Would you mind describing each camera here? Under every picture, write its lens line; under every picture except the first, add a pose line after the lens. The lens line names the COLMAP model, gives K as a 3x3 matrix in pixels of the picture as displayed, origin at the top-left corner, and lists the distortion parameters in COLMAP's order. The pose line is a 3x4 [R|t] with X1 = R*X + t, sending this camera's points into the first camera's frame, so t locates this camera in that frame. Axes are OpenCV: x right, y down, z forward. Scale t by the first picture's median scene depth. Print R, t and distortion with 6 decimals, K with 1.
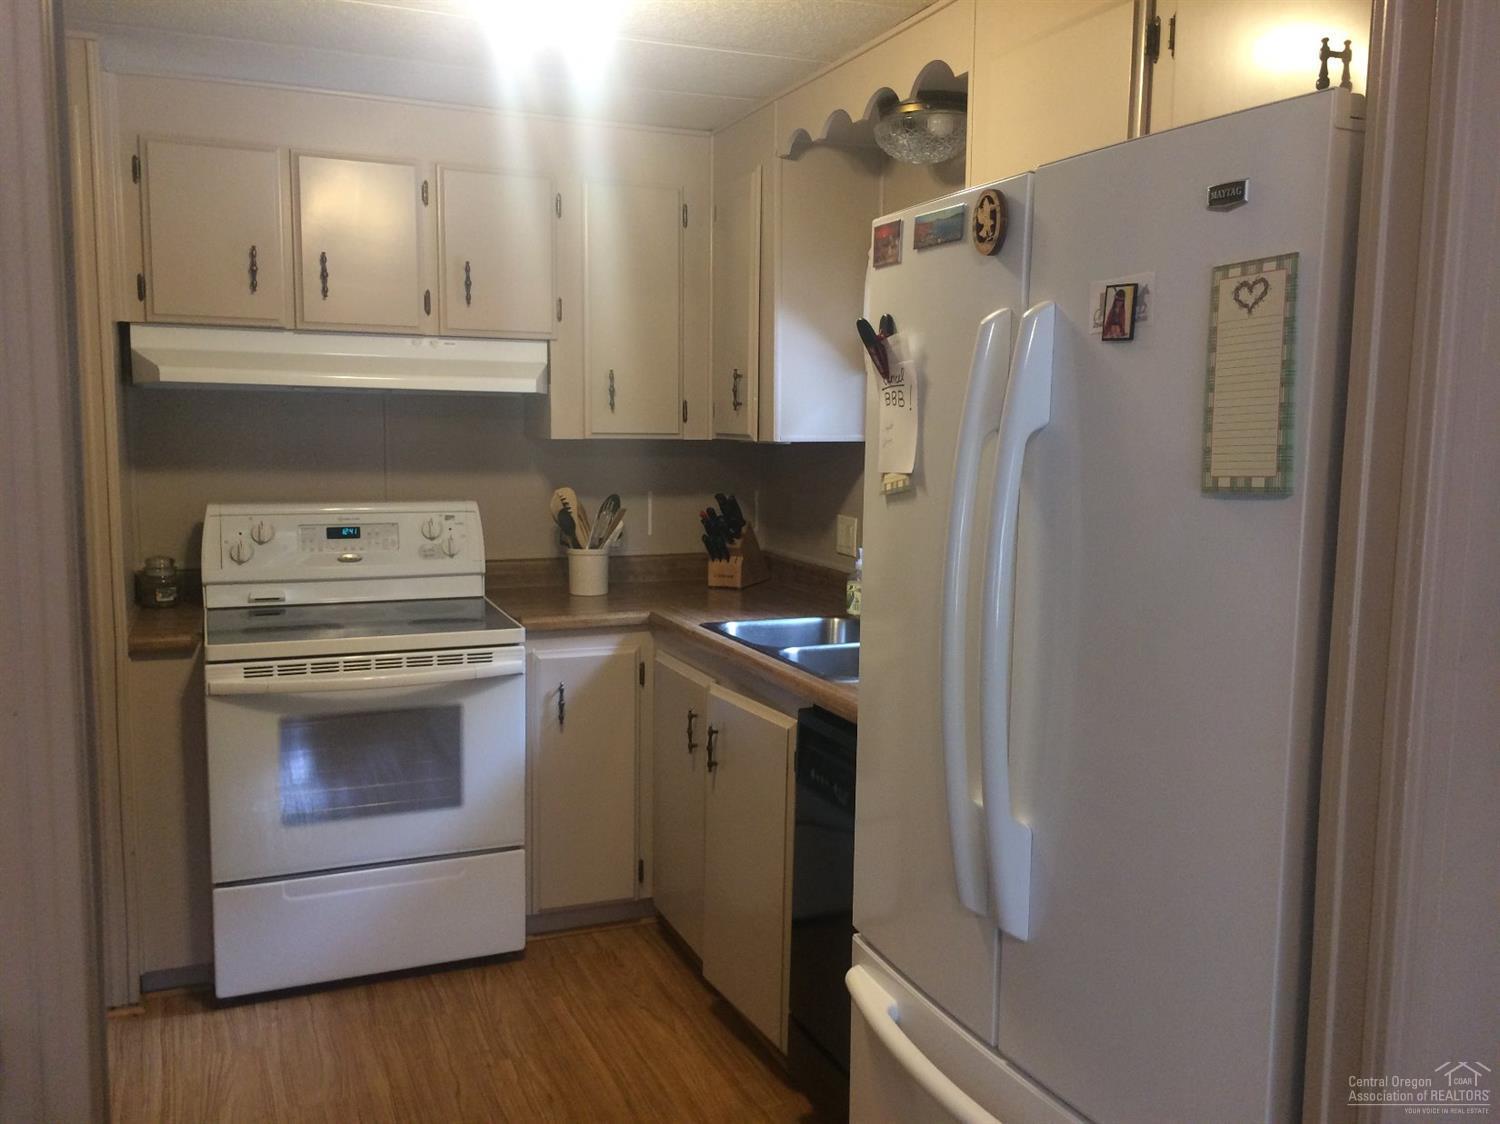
lens RADIAL K [[1274.5, 0, 743.2], [0, 1274.5, 566.0], [0, 0, 1]] dist [0.059567, -0.065993]
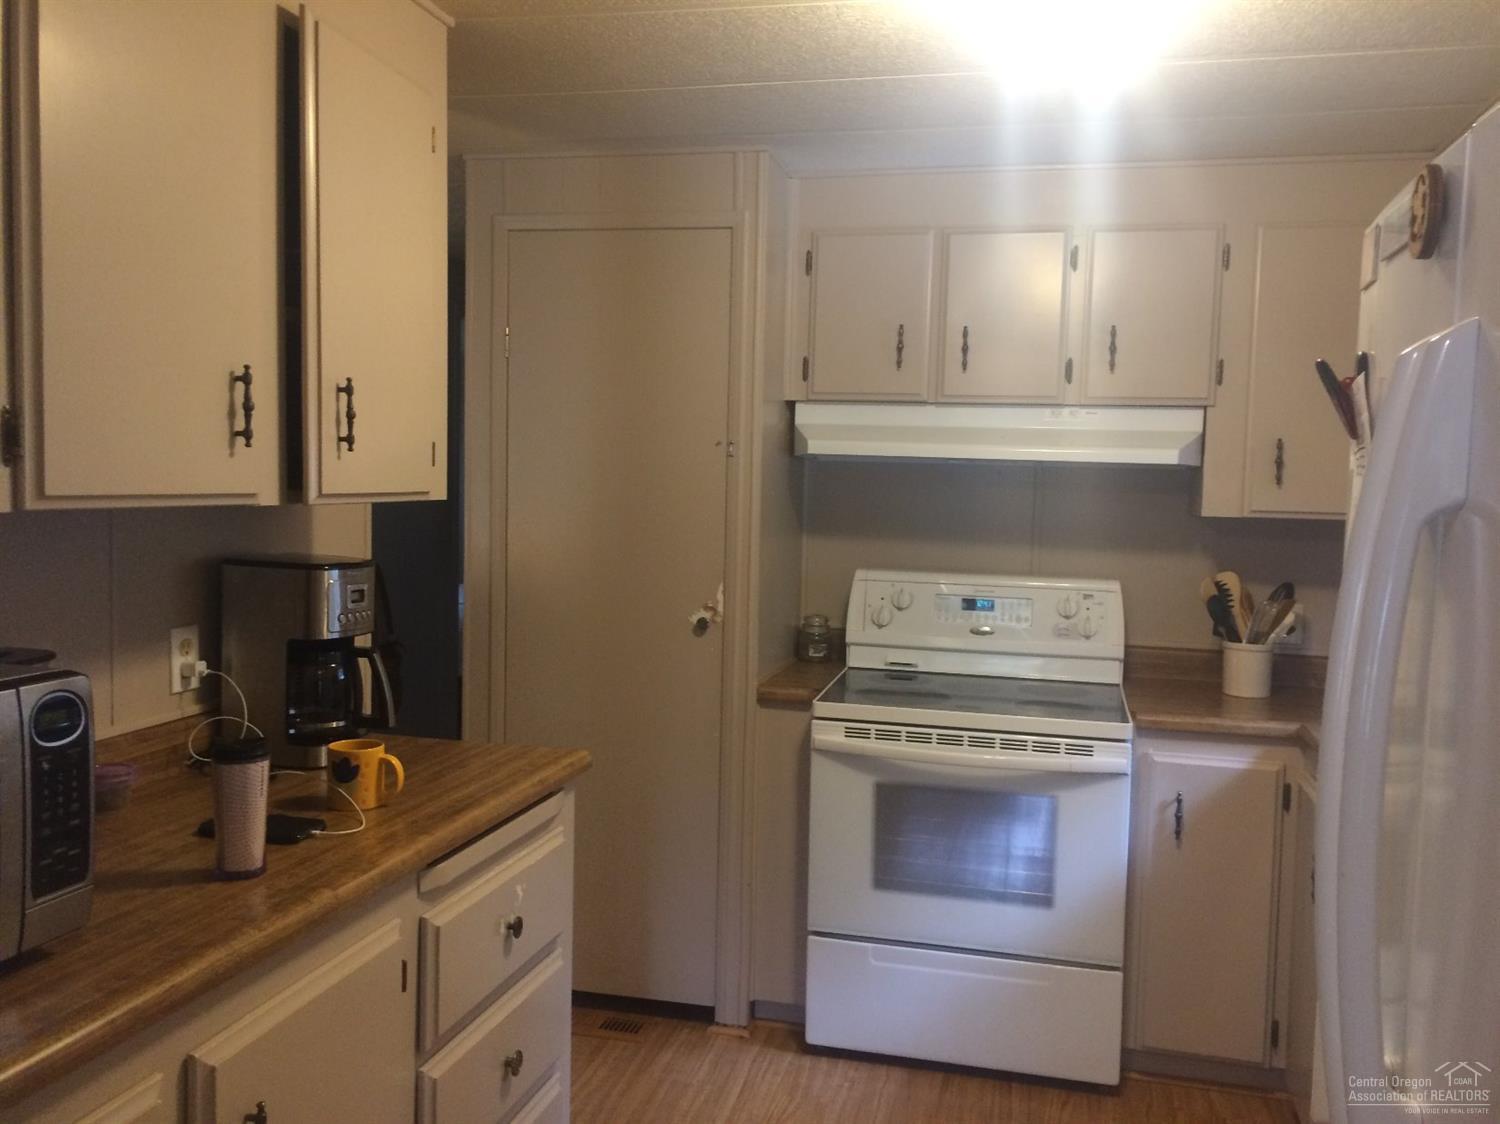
lens RADIAL K [[1274.5, 0, 748.6], [0, 1274.5, 565.9], [0, 0, 1]] dist [0.059567, -0.065993]
pose [[0.801298, 0.050992, -0.596089, 0.149561], [-0.086073, 0.995821, -0.030517, -0.011686], [0.592042, 0.075760, 0.802338, 0.110989]]
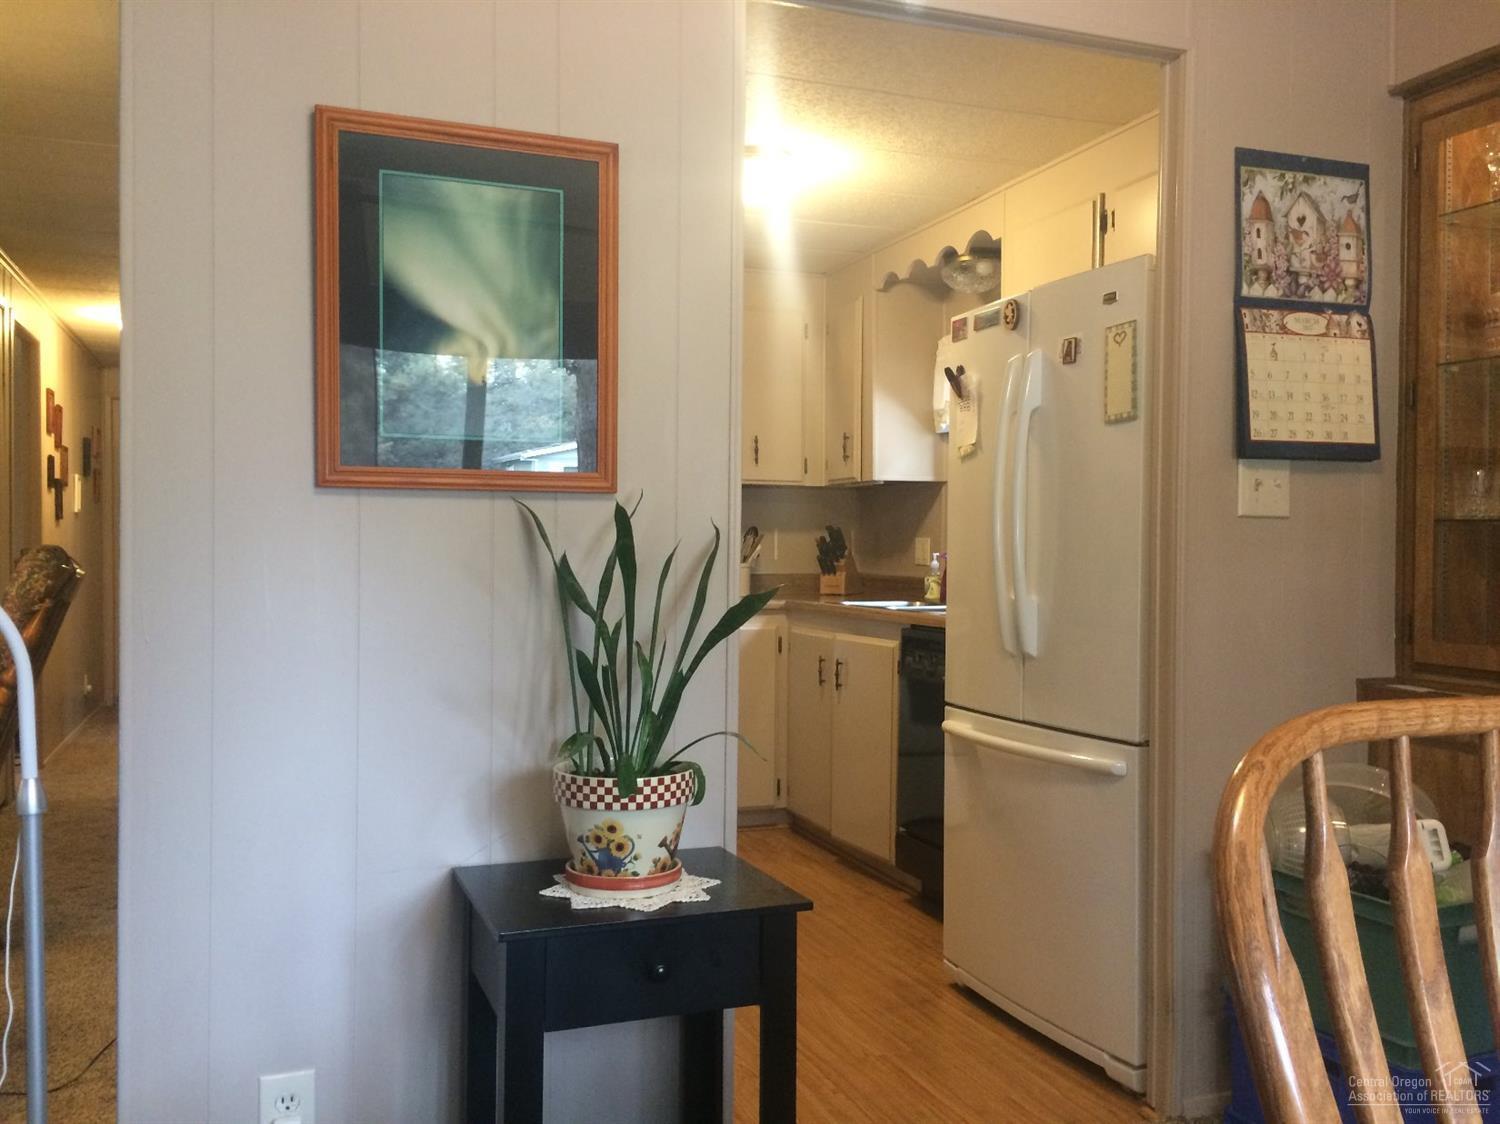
lens RADIAL K [[1274.5, 0, 747.9], [0, 1274.5, 559.7], [0, 0, 1]] dist [0.059567, -0.065993]
pose [[0.999469, -0.003147, -0.032422, -0.076417], [-0.000336, 0.994273, -0.106866, 0.158181], [0.032573, 0.106820, 0.993745, -0.468851]]
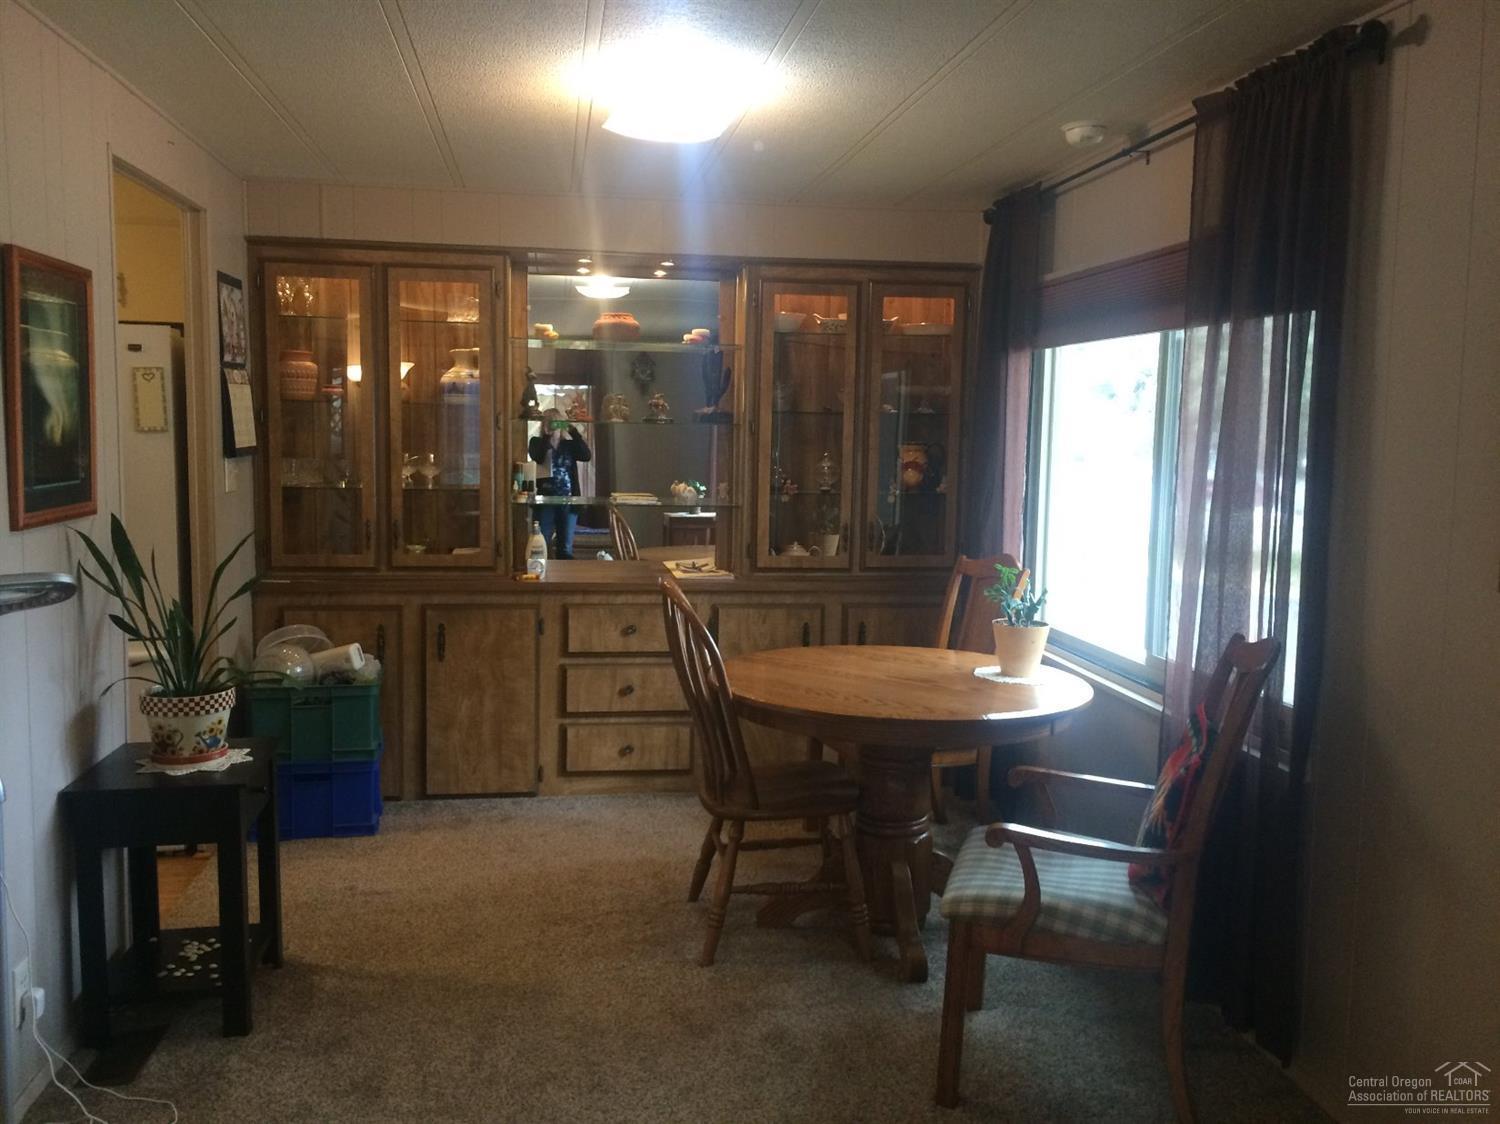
lens RADIAL K [[1274.5, 0, 748.2], [0, 1274.5, 564.8], [0, 0, 1]] dist [0.059567, -0.065993]
pose [[0.229833, -0.119684, 0.965843, -0.982910], [0.098287, 0.990190, 0.099312, 0.042483], [-0.968254, 0.072104, 0.239342, -0.519279]]
